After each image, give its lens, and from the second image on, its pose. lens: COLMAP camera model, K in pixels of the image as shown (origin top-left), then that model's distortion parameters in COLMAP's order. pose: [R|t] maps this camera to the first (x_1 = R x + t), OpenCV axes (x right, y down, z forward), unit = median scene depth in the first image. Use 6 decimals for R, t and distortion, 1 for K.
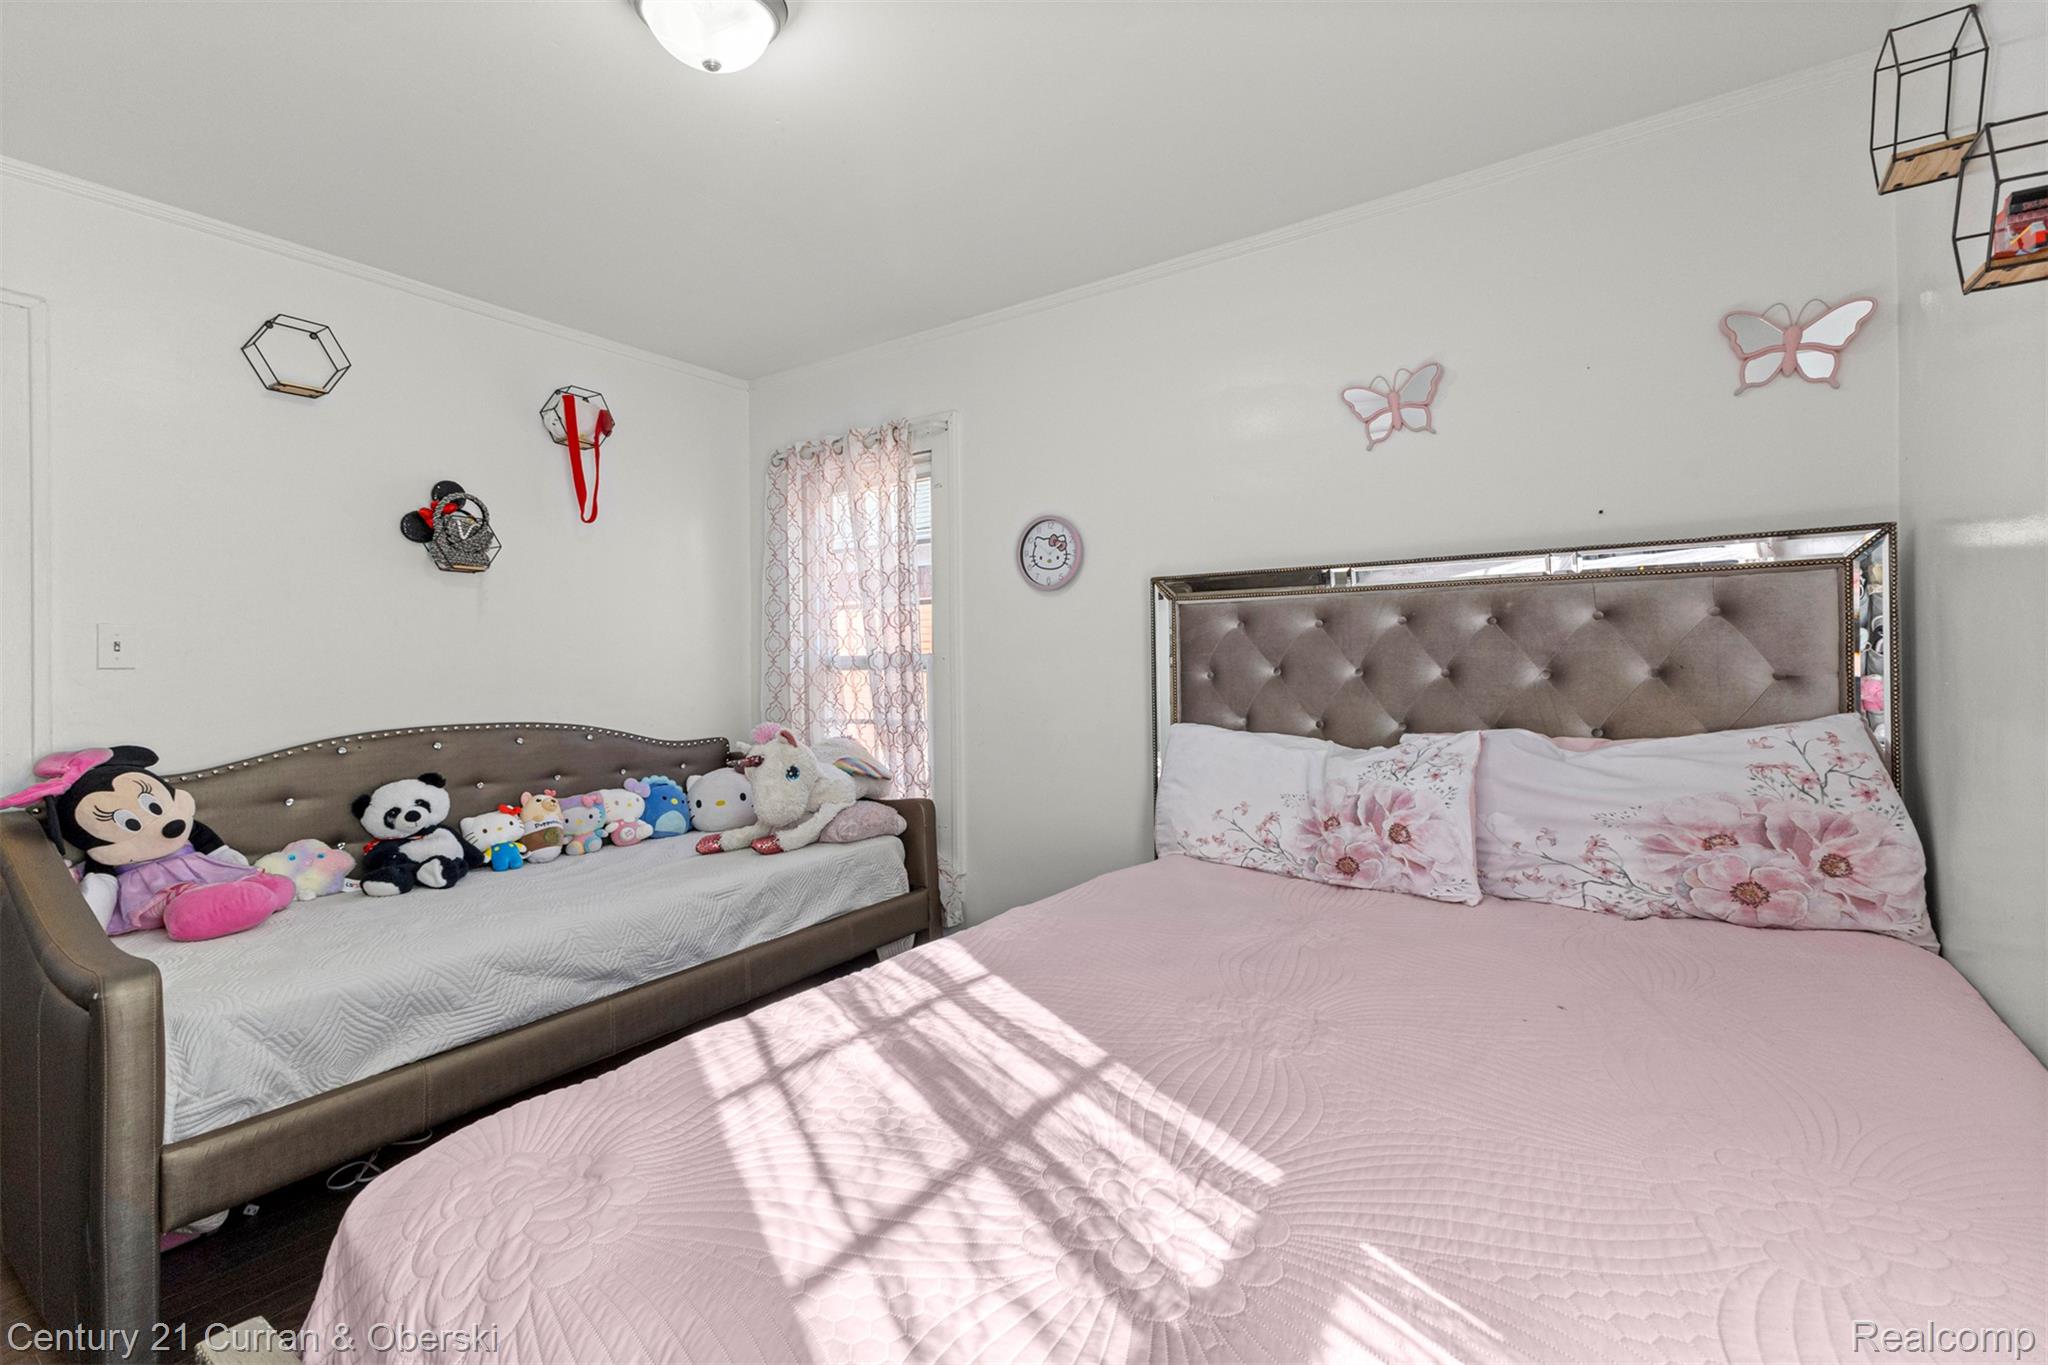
lens RADIAL K [[896.8, 0, 1032.4], [0, 896.8, 702.1], [0, 0, 1]] dist [0.009813, -0.000200]
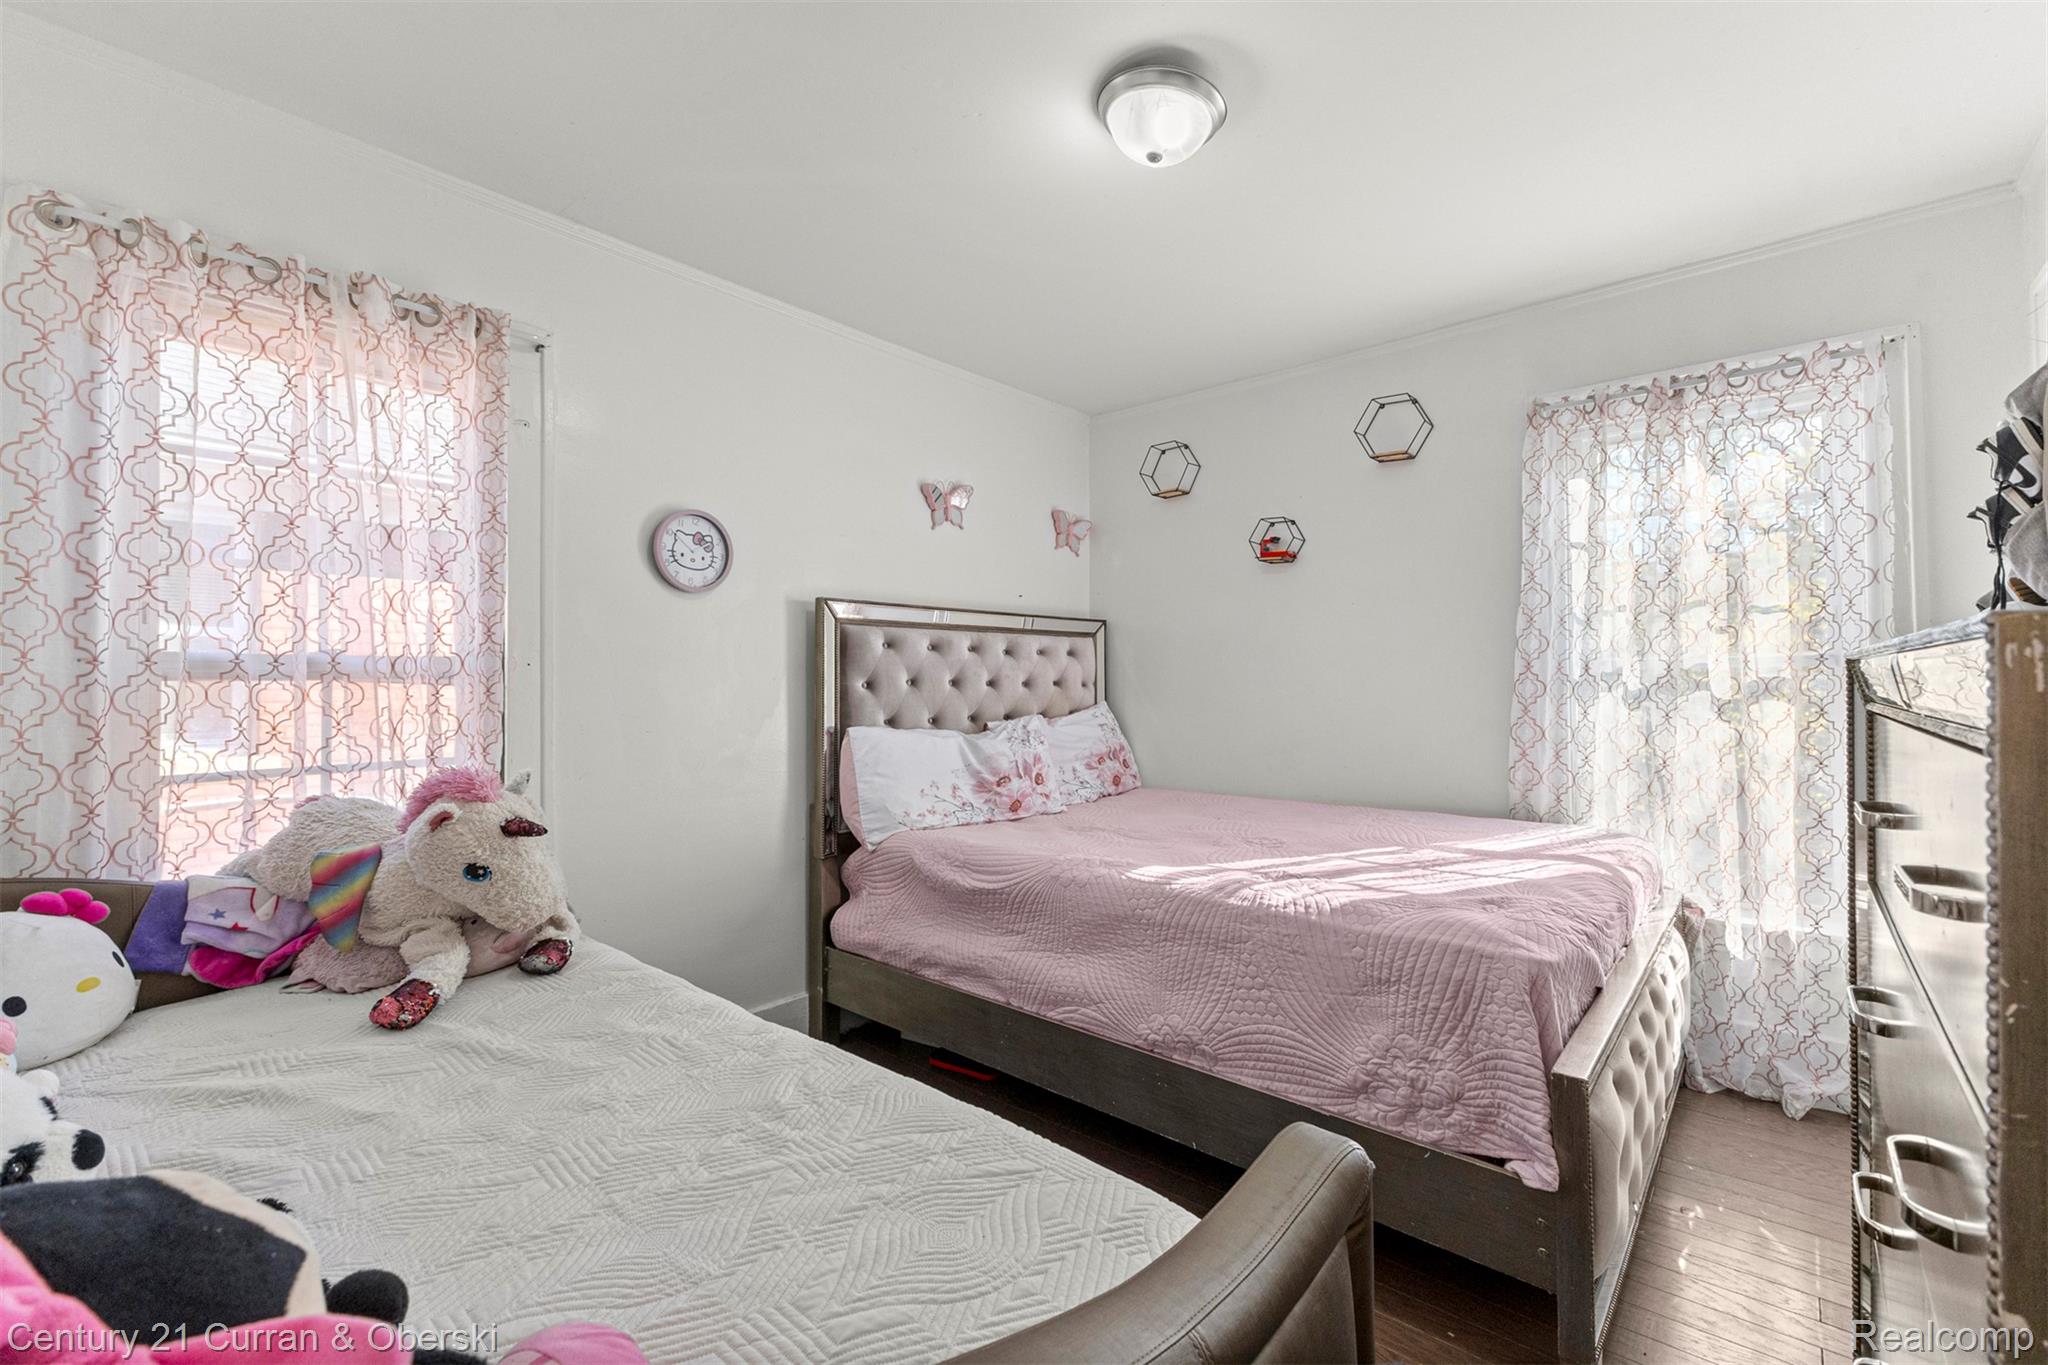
lens RADIAL K [[896.8, 0, 1032.4], [0, 896.8, 702.1], [0, 0, 1]] dist [0.009813, -0.000200]
pose [[0.085821, -0.006913, 0.996287, -1.193329], [0.052352, 0.998626, 0.002420, 0.000615], [-0.994934, 0.051950, 0.086064, 0.828826]]
